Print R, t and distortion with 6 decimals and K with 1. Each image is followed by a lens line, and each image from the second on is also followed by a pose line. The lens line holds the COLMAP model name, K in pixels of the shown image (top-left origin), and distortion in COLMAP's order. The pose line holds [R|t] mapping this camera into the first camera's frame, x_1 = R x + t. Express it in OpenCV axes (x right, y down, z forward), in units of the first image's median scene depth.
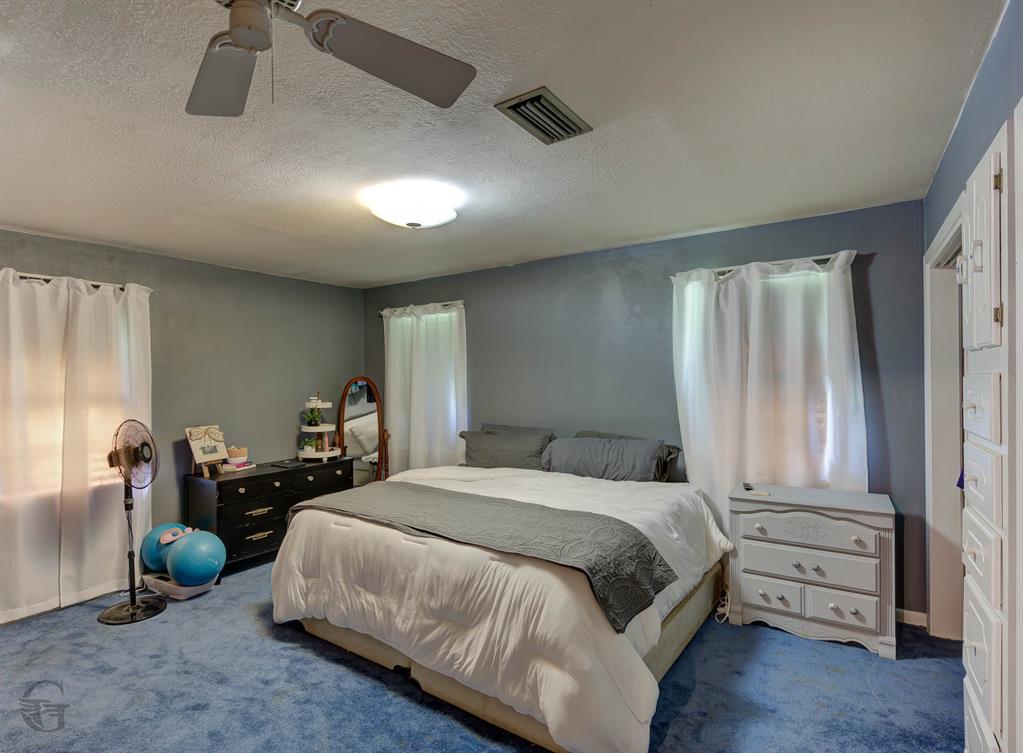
lens RADIAL K [[538.0, 0, 479.4], [0, 538.0, 378.3], [0, 0, 1]] dist [0.002110, 0.000265]
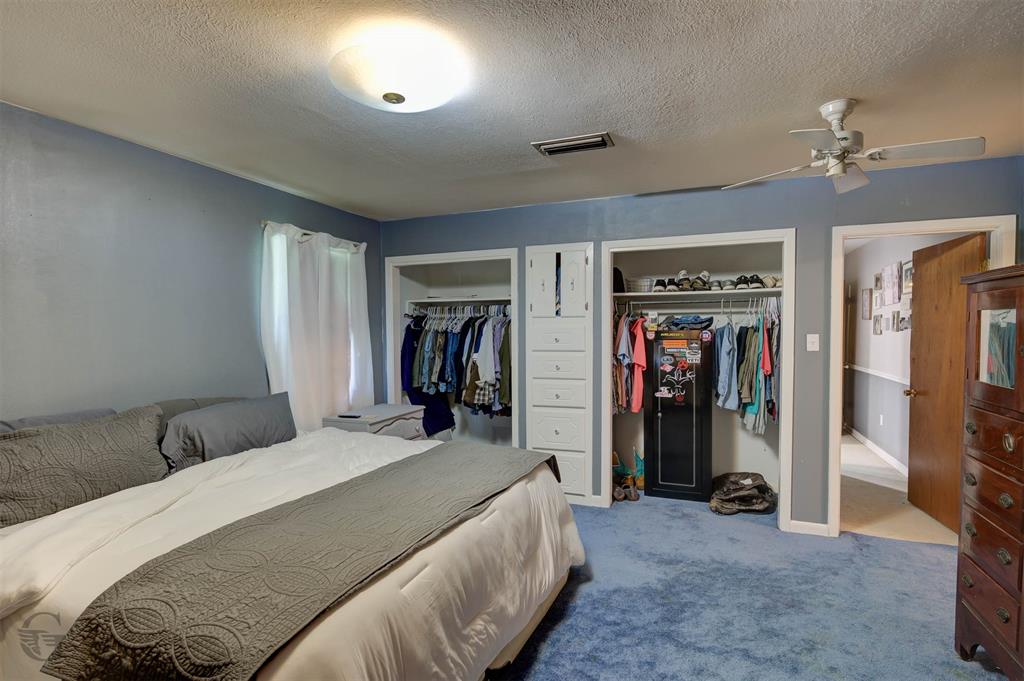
lens RADIAL K [[482.8, 0, 515.9], [0, 482.8, 345.6], [0, 0, 1]] dist [-0.005076, -0.001291]
pose [[-0.222998, -0.020016, 0.974613, -0.718643], [0.009280, 0.999700, 0.022655, 0.016169], [-0.974775, 0.014097, -0.222746, 0.933928]]
